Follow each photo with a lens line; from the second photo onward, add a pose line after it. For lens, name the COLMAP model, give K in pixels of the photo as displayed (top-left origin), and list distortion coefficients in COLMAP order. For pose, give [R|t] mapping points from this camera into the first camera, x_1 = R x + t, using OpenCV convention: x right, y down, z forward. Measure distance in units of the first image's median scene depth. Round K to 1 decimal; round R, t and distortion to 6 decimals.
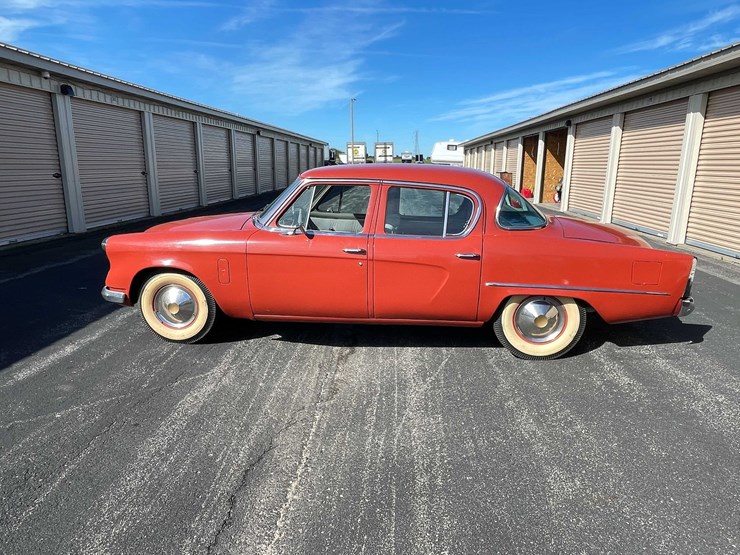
lens RADIAL K [[495.7, 0, 370.8], [0, 495.7, 280.4], [0, 0, 1]] dist [0.001071, -0.005067]
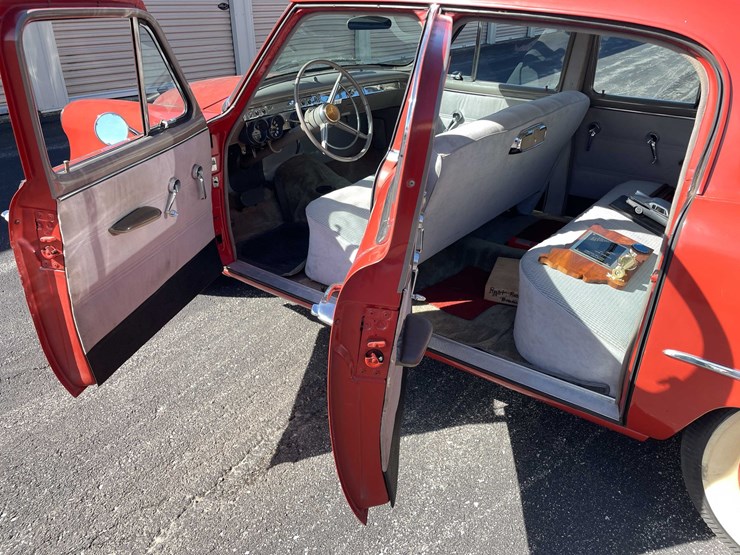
lens RADIAL K [[560.3, 0, 371.4], [0, 560.3, 281.2], [0, 0, 1]] dist [0.067511, -0.060552]
pose [[0.857516, 0.222537, -0.463836, 0.100791], [-0.108723, 0.959629, 0.259404, -0.048475], [0.502837, -0.172014, 0.847093, 0.259998]]
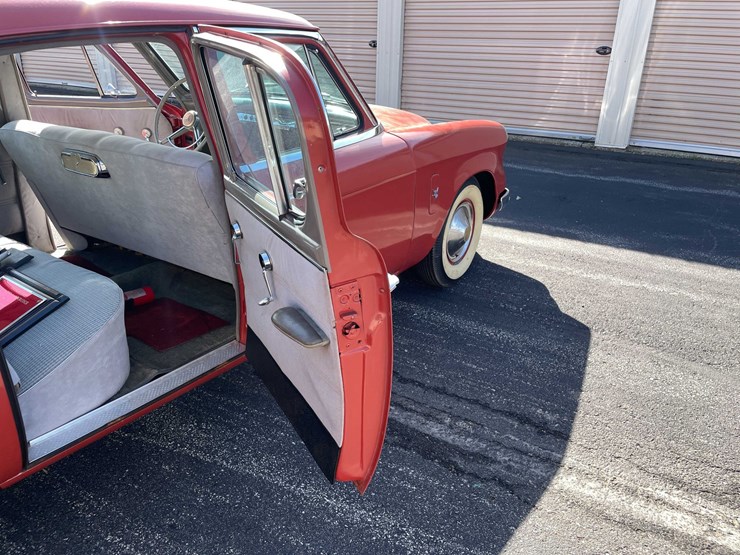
lens RADIAL K [[560.3, 0, 376.2], [0, 560.3, 270.8], [0, 0, 1]] dist [0.067511, -0.060552]
pose [[-0.449196, 0.323682, -0.832738, 0.194815], [-0.232996, 0.857372, 0.458940, -0.159351], [0.862517, 0.400179, -0.309712, 0.748122]]
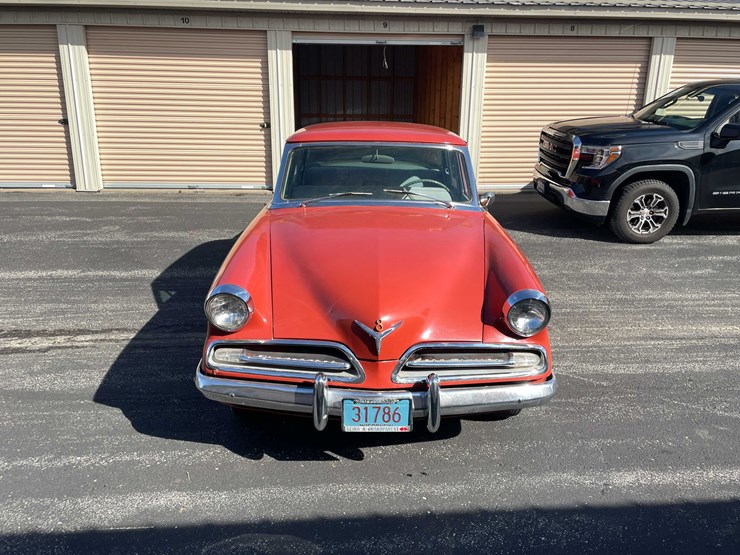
lens RADIAL K [[591.6, 0, 371.7], [0, 591.6, 265.3], [0, 0, 1]] dist [0.071918, -0.076712]
pose [[-0.138788, -0.278488, 0.950359, -0.538546], [0.213936, 0.928556, 0.303342, -0.166712], [-0.966938, 0.245416, -0.069294, 0.593825]]
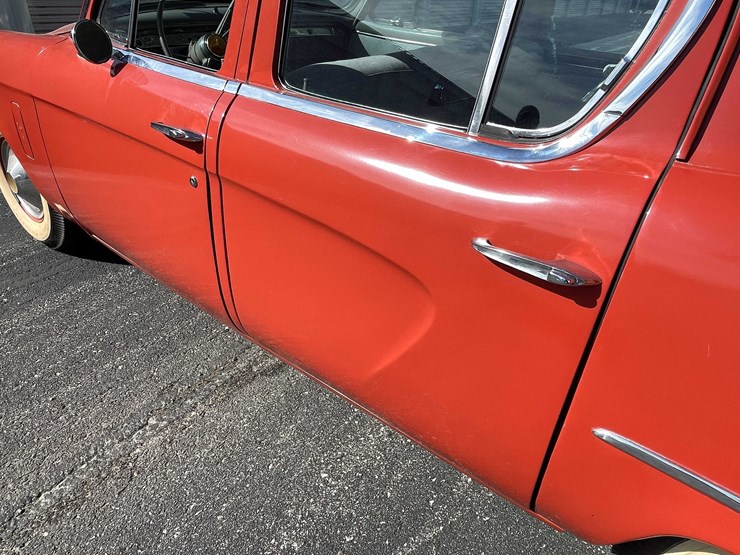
lens RADIAL K [[495.7, 0, 362.2], [0, 495.7, 273.9], [0, 0, 1]] dist [0.001071, -0.005067]
pose [[0.841897, 0.293798, -0.452651, 0.098856], [-0.153794, 0.934647, 0.320597, -0.041157], [0.517259, -0.200294, 0.832061, 0.352564]]
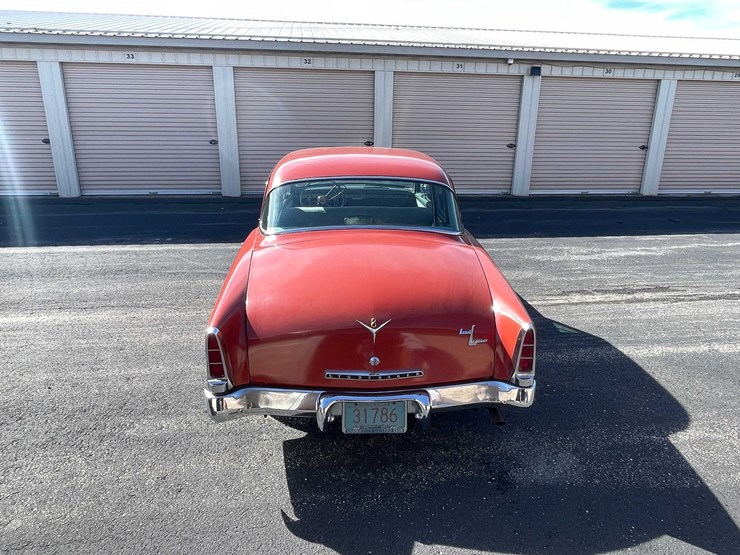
lens RADIAL K [[495.7, 0, 370.9], [0, 495.7, 270.6], [0, 0, 1]] dist [0.001071, -0.005067]
pose [[0.190865, 0.279759, -0.940907, 0.516279], [-0.236752, 0.943351, 0.232460, -0.124518], [0.952638, 0.178393, 0.246286, 0.433019]]
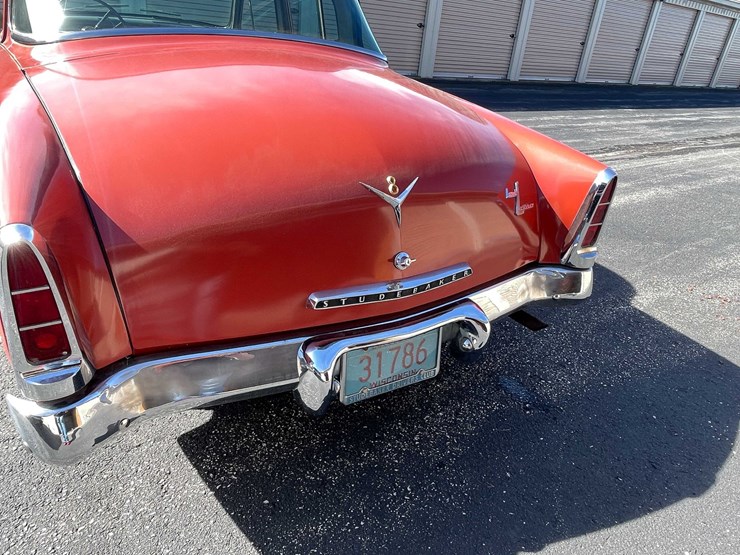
lens RADIAL K [[495.7, 0, 367.4], [0, 495.7, 272.0], [0, 0, 1]] dist [0.001071, -0.005067]
pose [[0.623307, 0.394632, -0.675096, 0.370536], [-0.264766, 0.918832, 0.292655, -0.053441], [0.735791, -0.003671, 0.677199, 0.410965]]
